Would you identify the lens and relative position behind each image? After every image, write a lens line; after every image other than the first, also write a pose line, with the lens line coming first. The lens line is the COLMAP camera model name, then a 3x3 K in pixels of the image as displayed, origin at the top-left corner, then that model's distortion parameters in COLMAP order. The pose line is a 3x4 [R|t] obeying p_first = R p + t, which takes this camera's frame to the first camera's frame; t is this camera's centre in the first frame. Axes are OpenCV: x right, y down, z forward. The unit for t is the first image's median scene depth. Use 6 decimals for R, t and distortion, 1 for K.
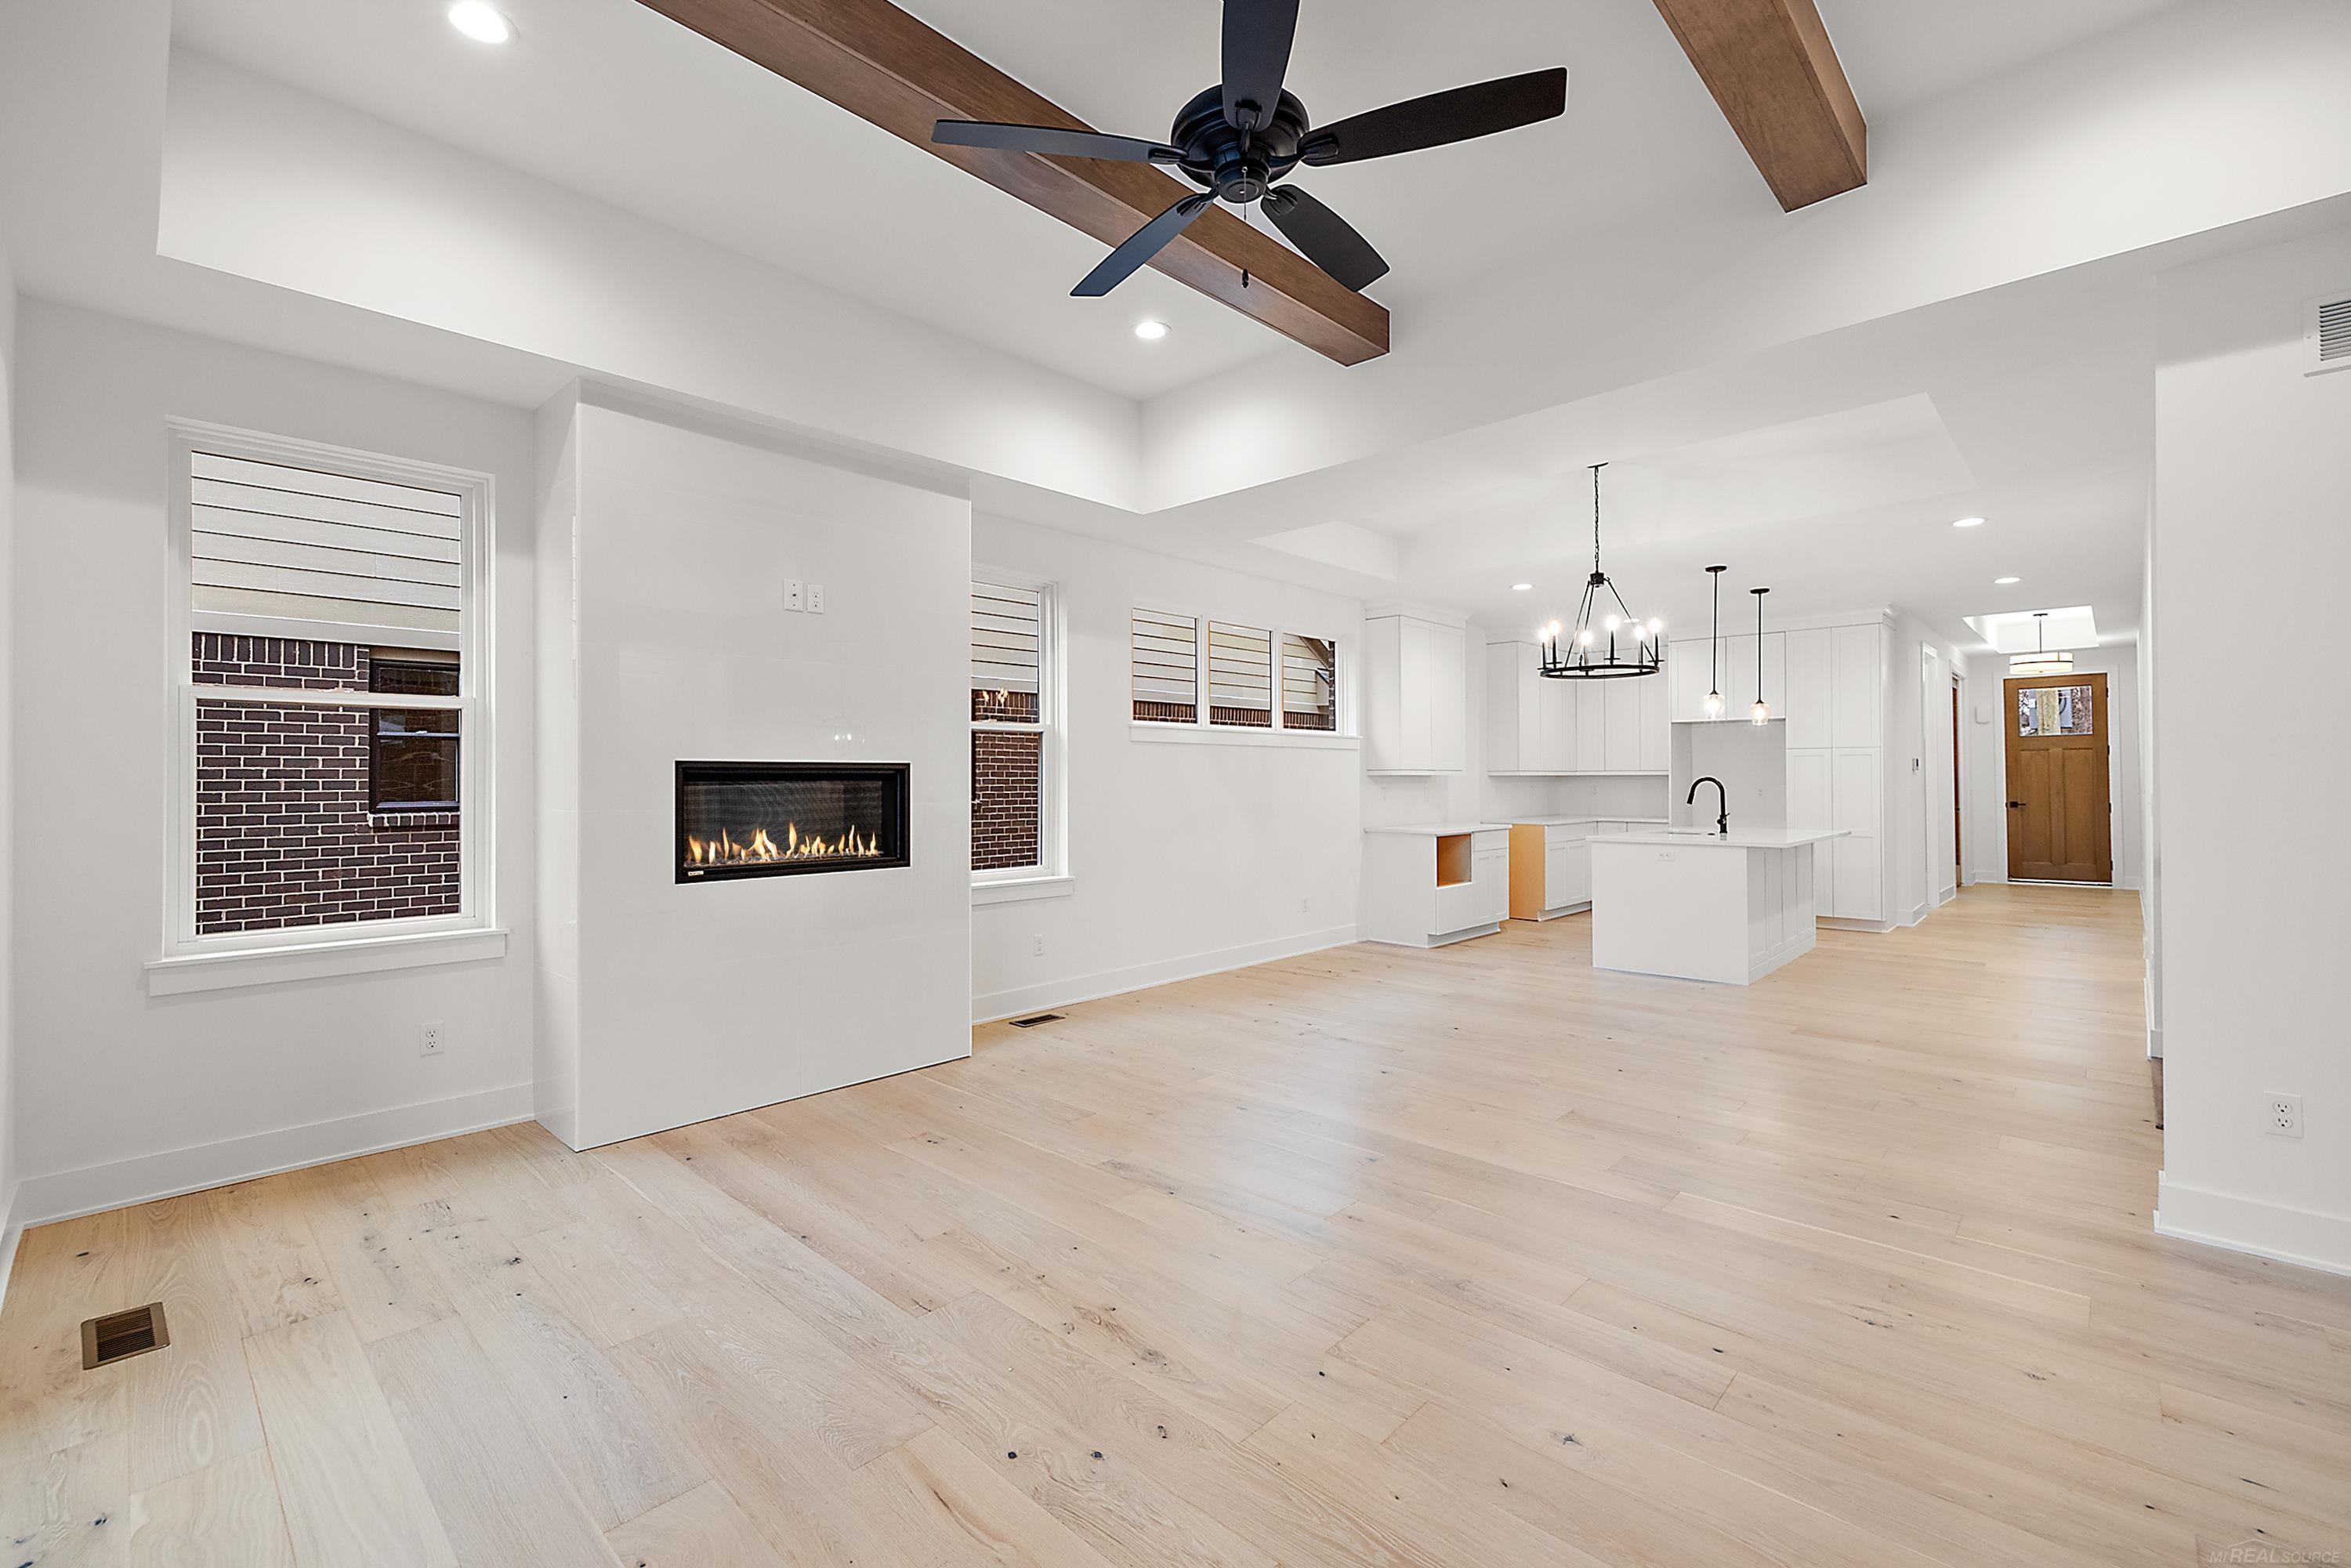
lens RADIAL K [[1009.0, 0, 1173.0], [0, 1009.0, 774.7], [0, 0, 1]] dist [-0.001453, -0.000007]
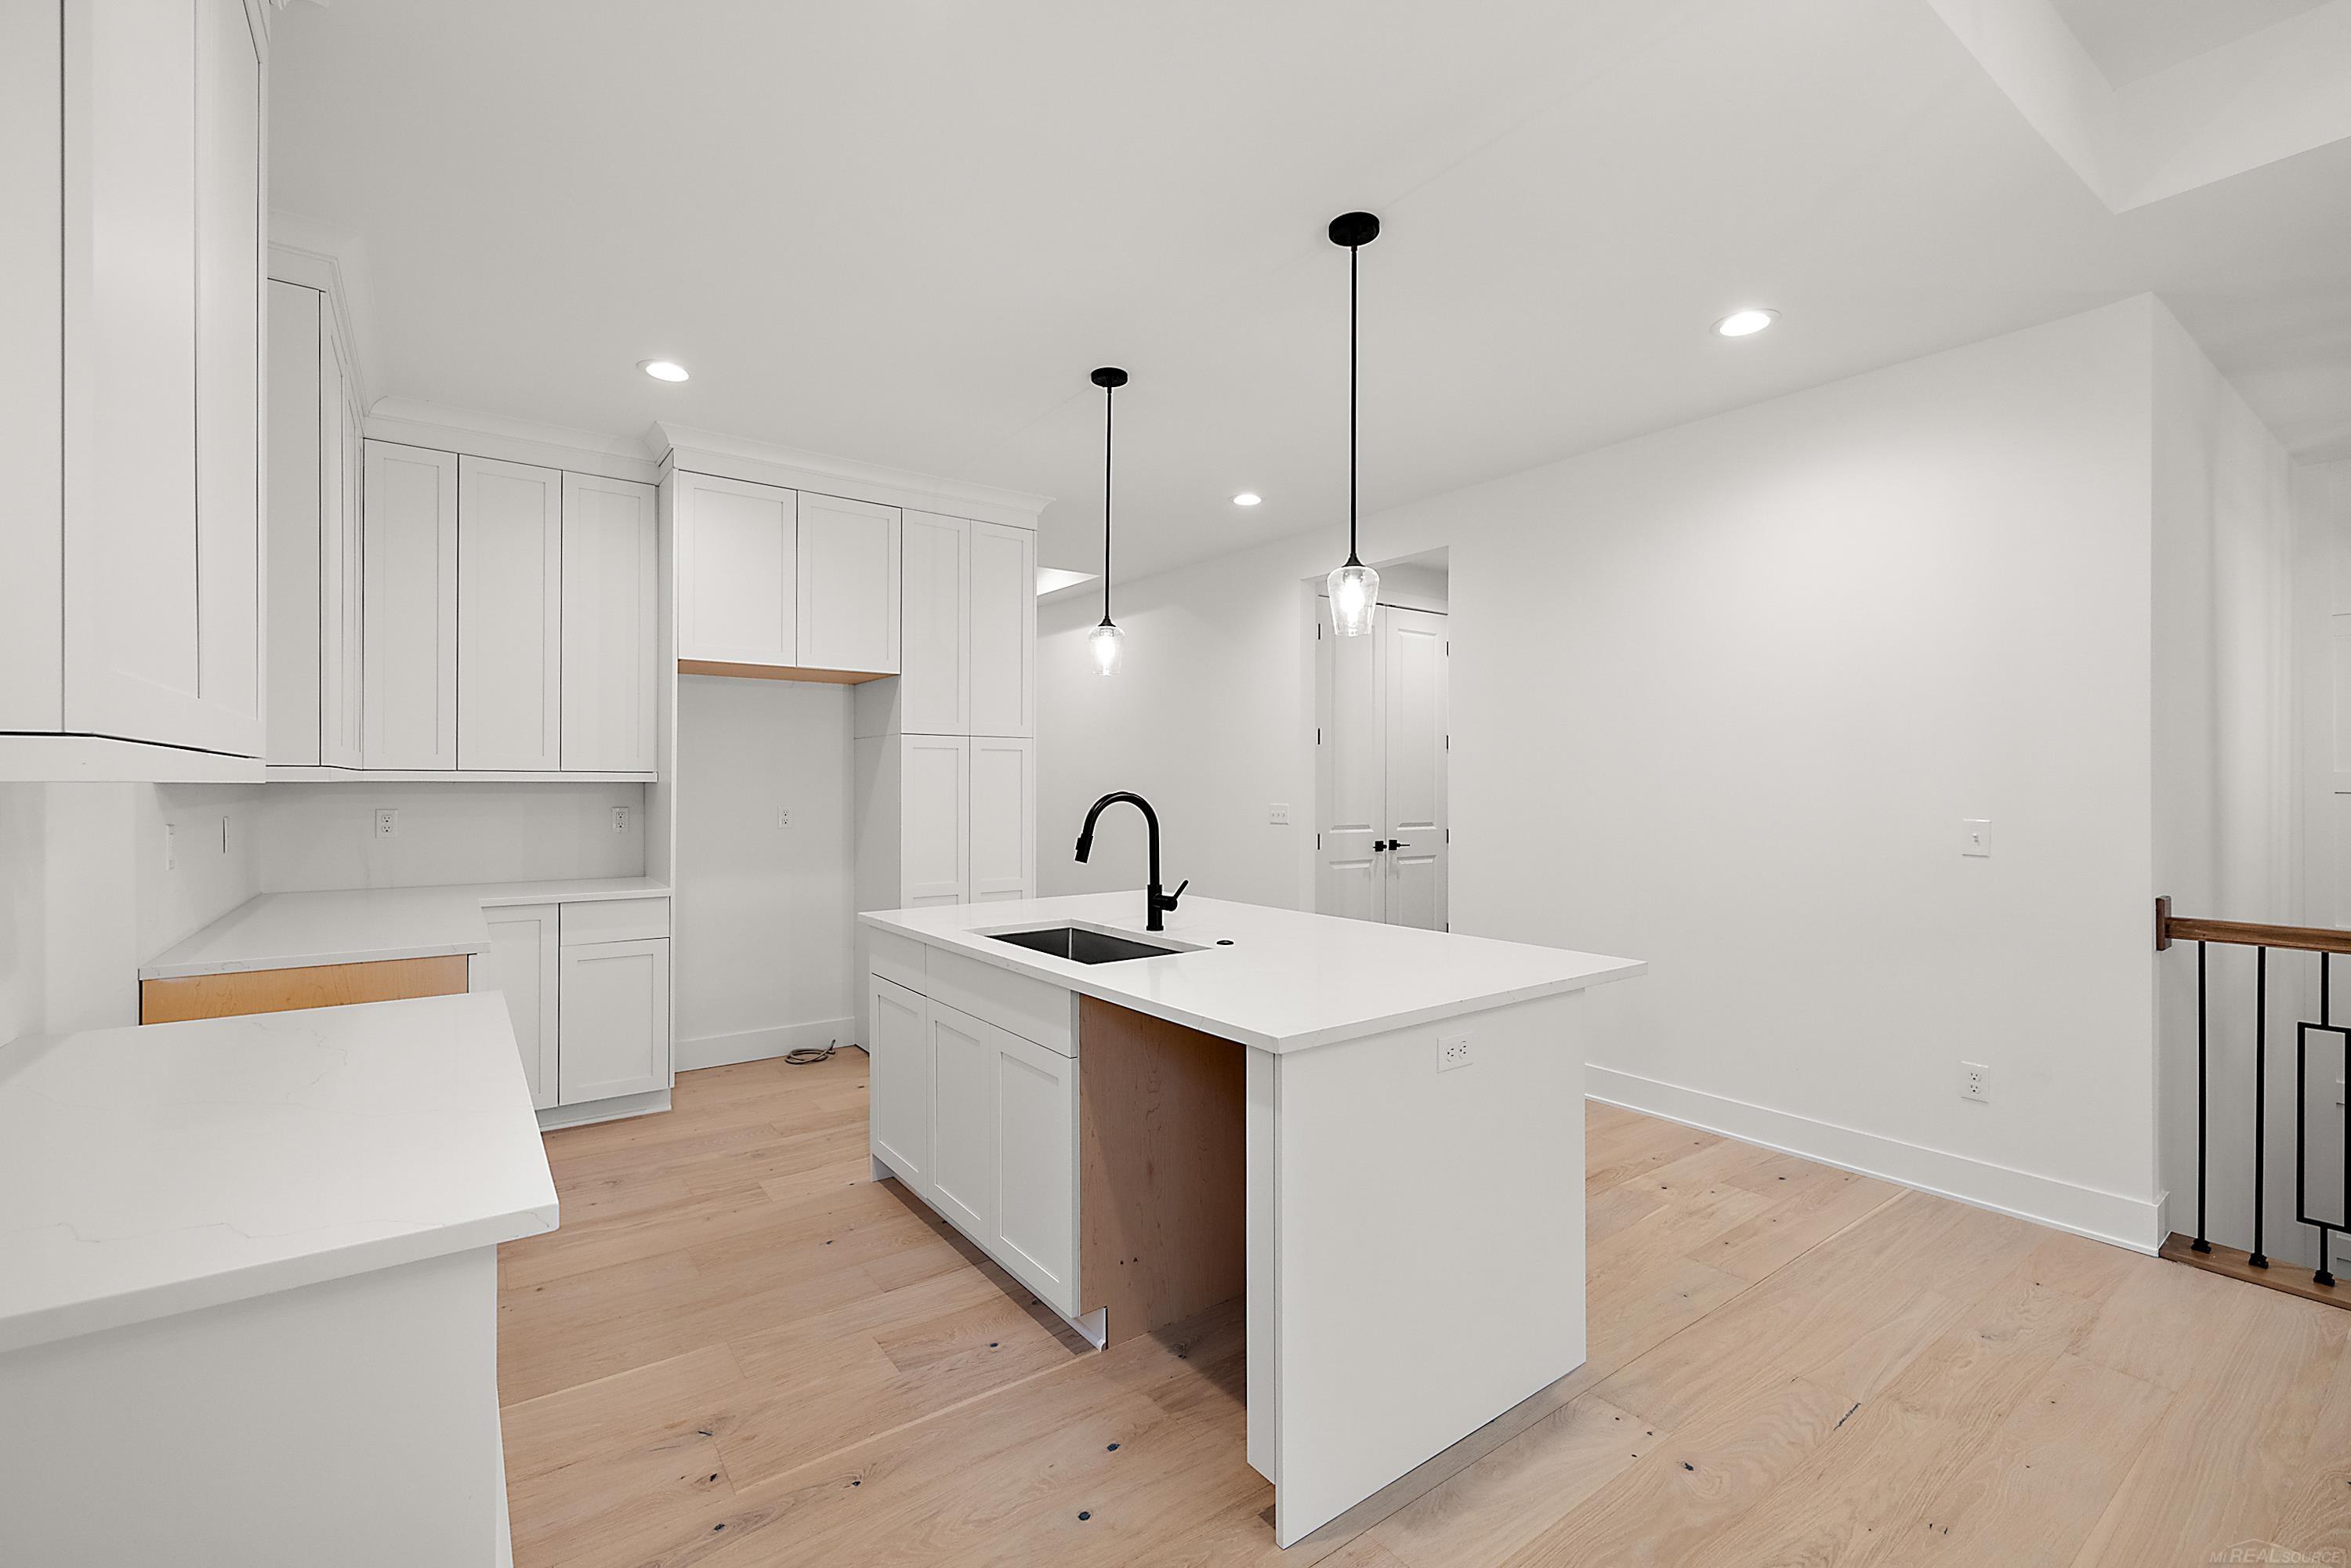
lens RADIAL K [[1000.8, 0, 1175.5], [0, 1000.8, 784.0], [0, 0, 1]] dist [0.001217, 0.000289]
pose [[0.173217, 0.001601, 0.984882, 0.099125], [-0.007940, 0.999968, -0.000229, -0.000706], [-0.984852, -0.007780, 0.173224, 0.602859]]
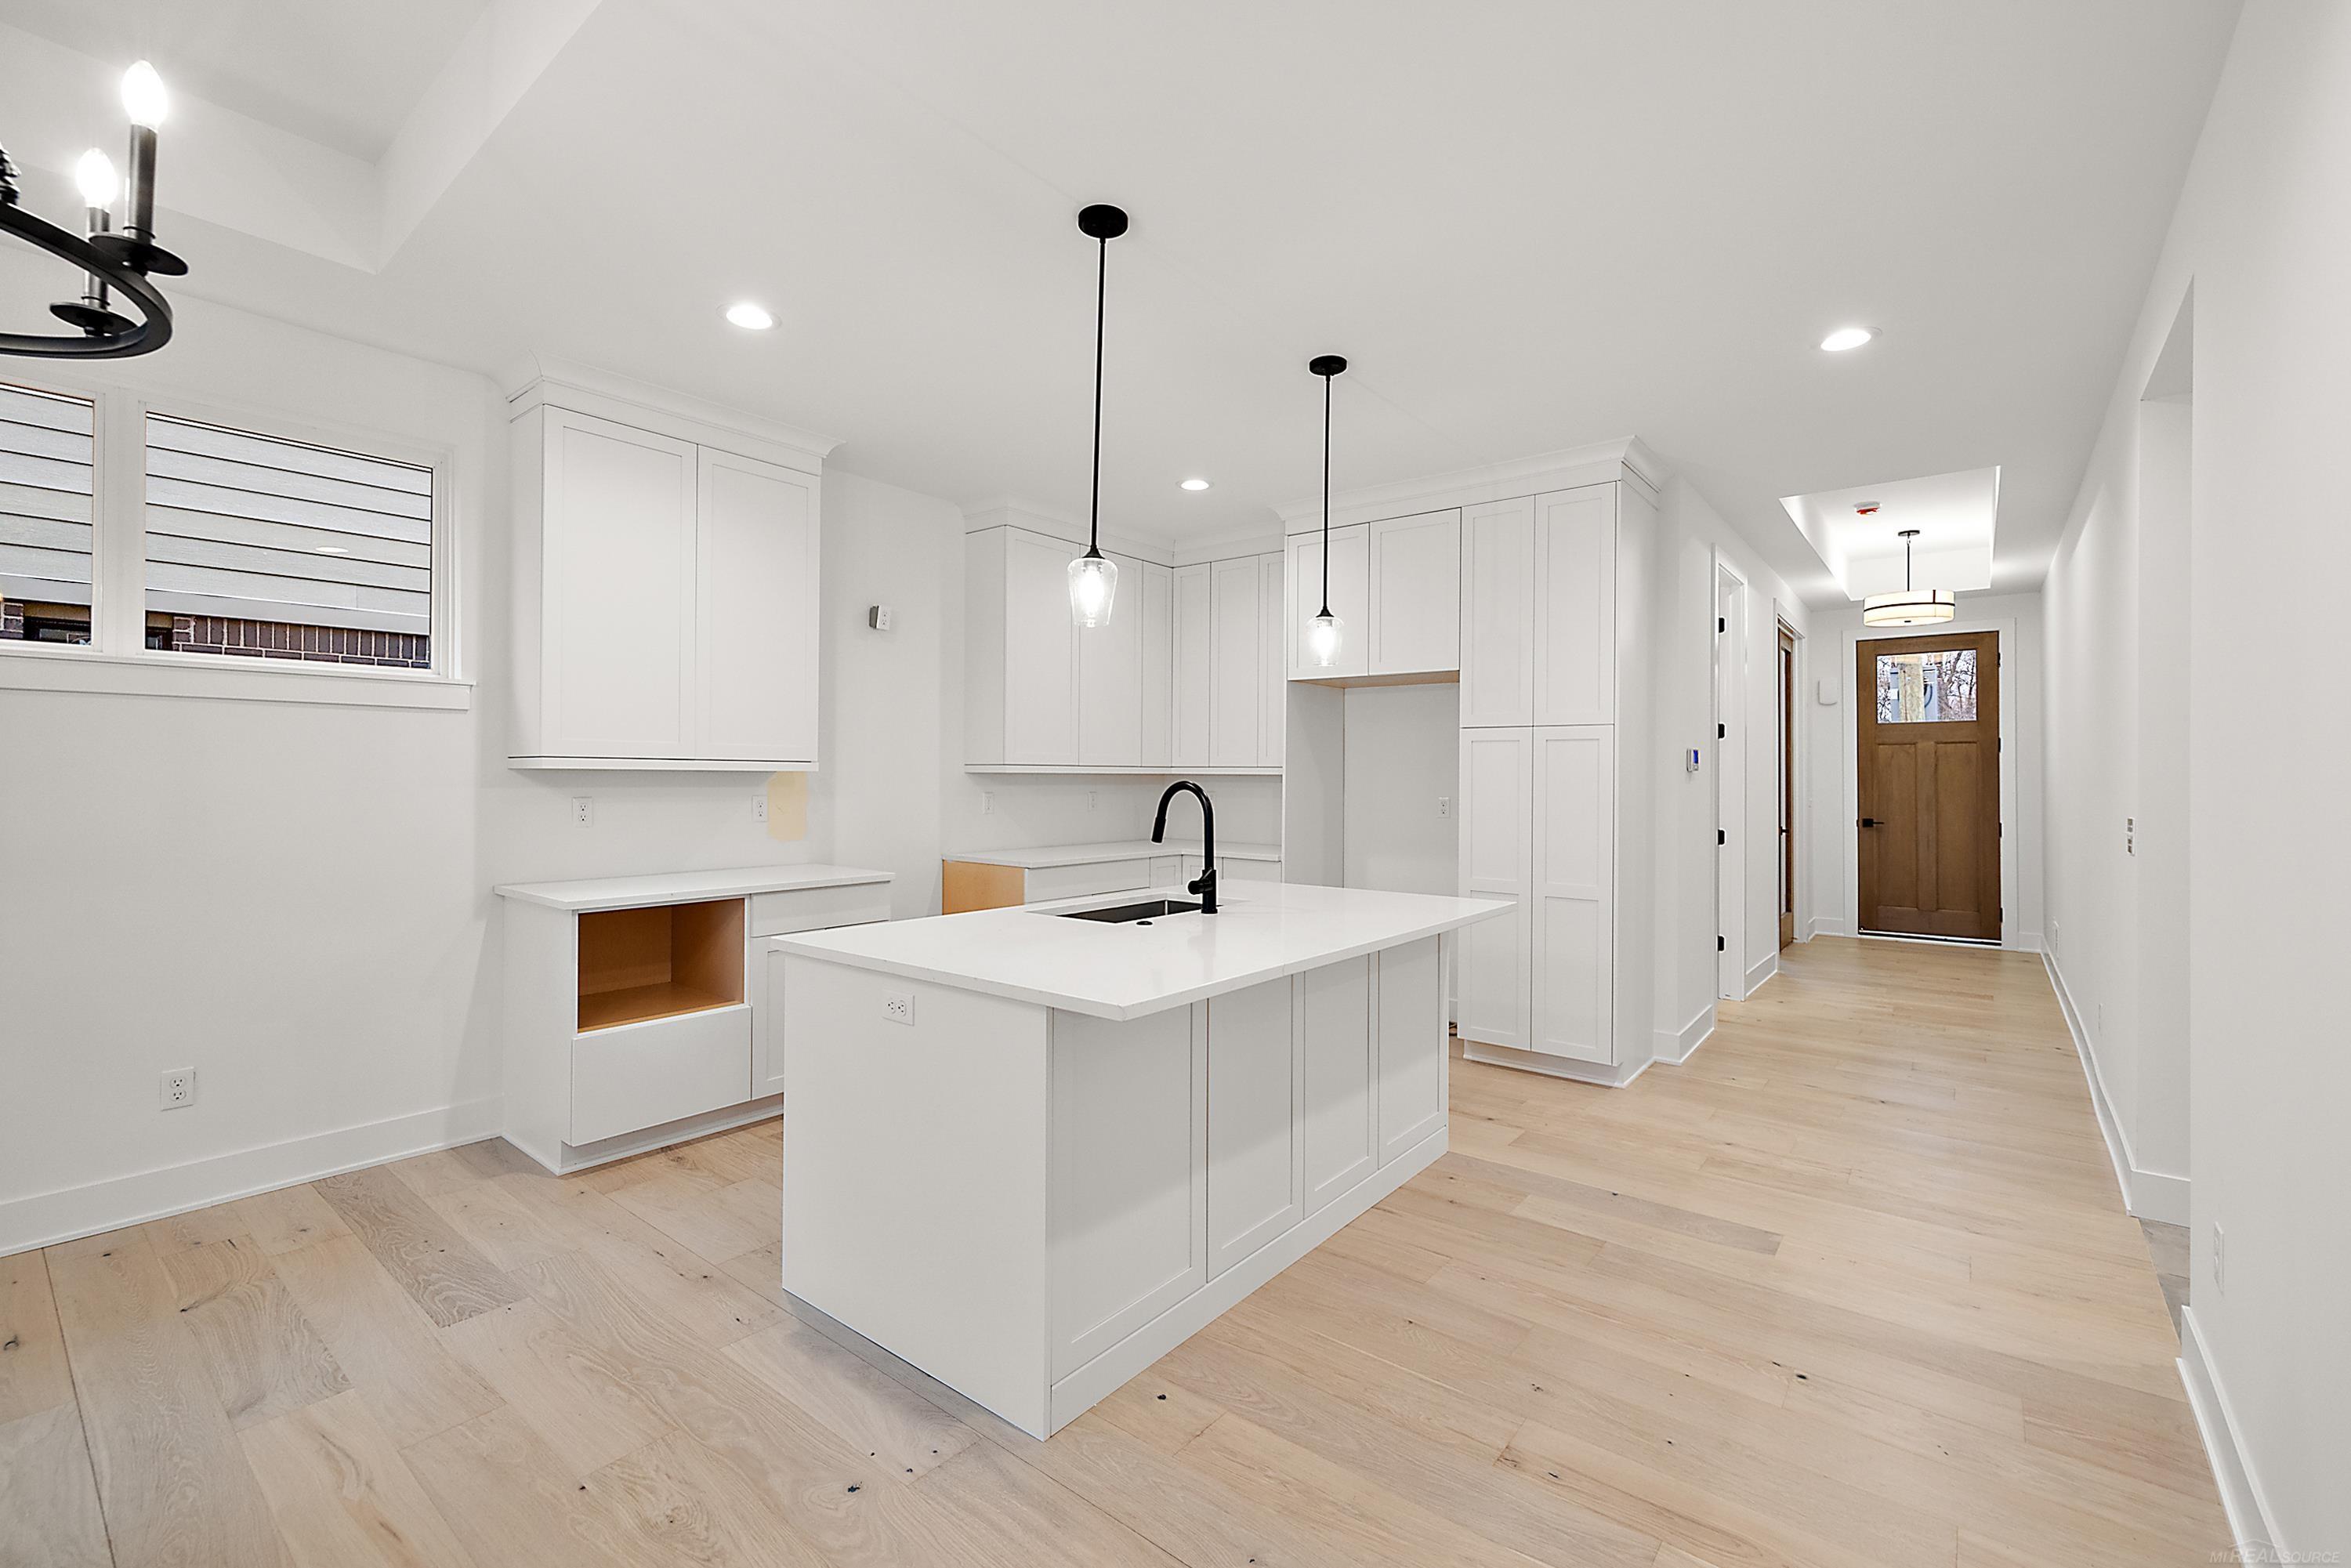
lens RADIAL K [[1013.1, 0, 1158.2], [0, 1013.1, 774.9], [0, 0, 1]] dist [0.000668, 0.000328]
pose [[0.996781, 0.011602, 0.079333, 0.319690], [-0.012165, 0.999904, 0.006619, -0.002326], [-0.079249, -0.007562, 0.996826, 0.376508]]
